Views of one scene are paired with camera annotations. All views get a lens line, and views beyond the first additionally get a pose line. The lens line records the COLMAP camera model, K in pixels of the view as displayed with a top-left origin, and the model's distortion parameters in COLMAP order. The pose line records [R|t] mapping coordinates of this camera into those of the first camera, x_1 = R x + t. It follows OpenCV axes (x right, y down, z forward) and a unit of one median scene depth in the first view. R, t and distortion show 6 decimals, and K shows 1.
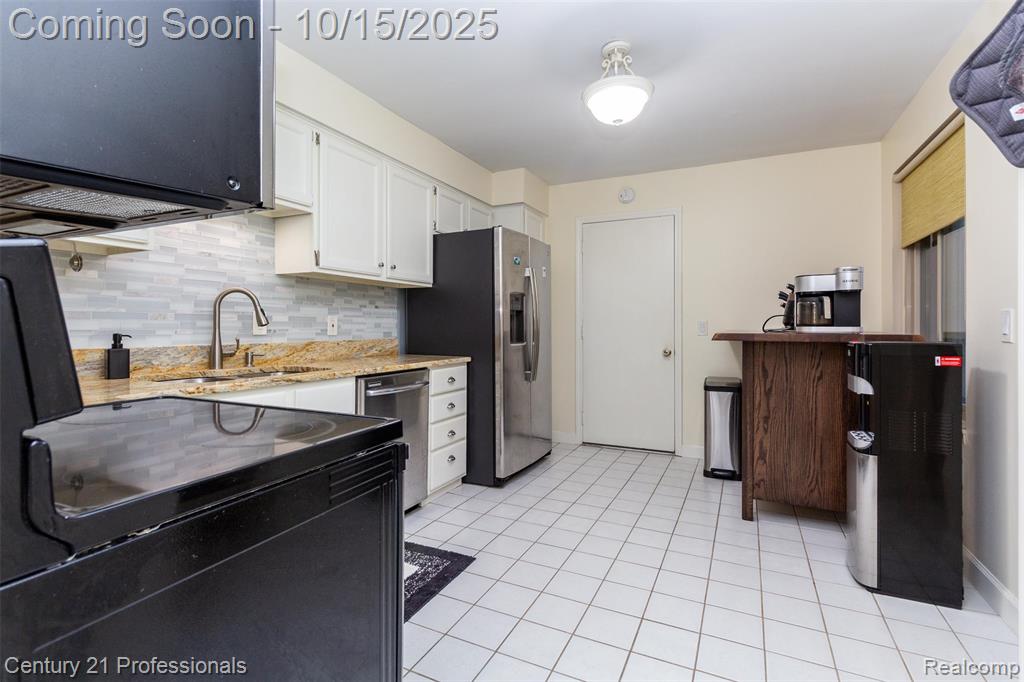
lens RADIAL K [[487.2, 0, 512.3], [0, 487.2, 329.8], [0, 0, 1]] dist [0.000316, -0.000018]
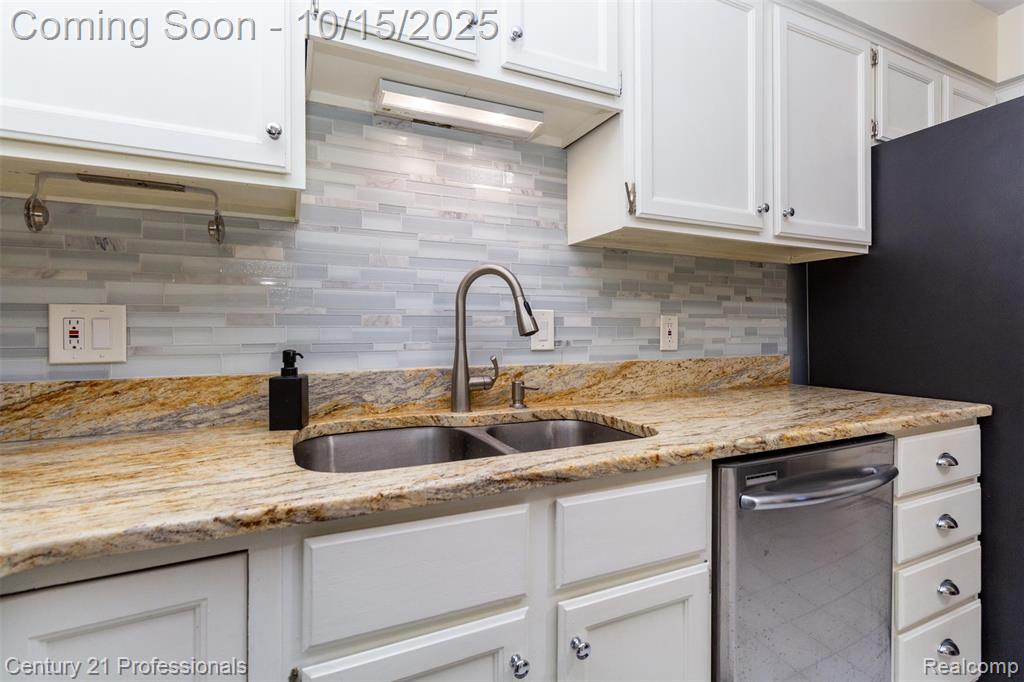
lens RADIAL K [[487.2, 0, 512.3], [0, 487.2, 329.8], [0, 0, 1]] dist [0.000316, -0.000018]
pose [[0.768018, -0.009838, -0.640352, -0.174868], [0.001812, 0.999911, -0.013189, -0.006147], [0.640425, 0.008969, 0.767968, 0.536902]]
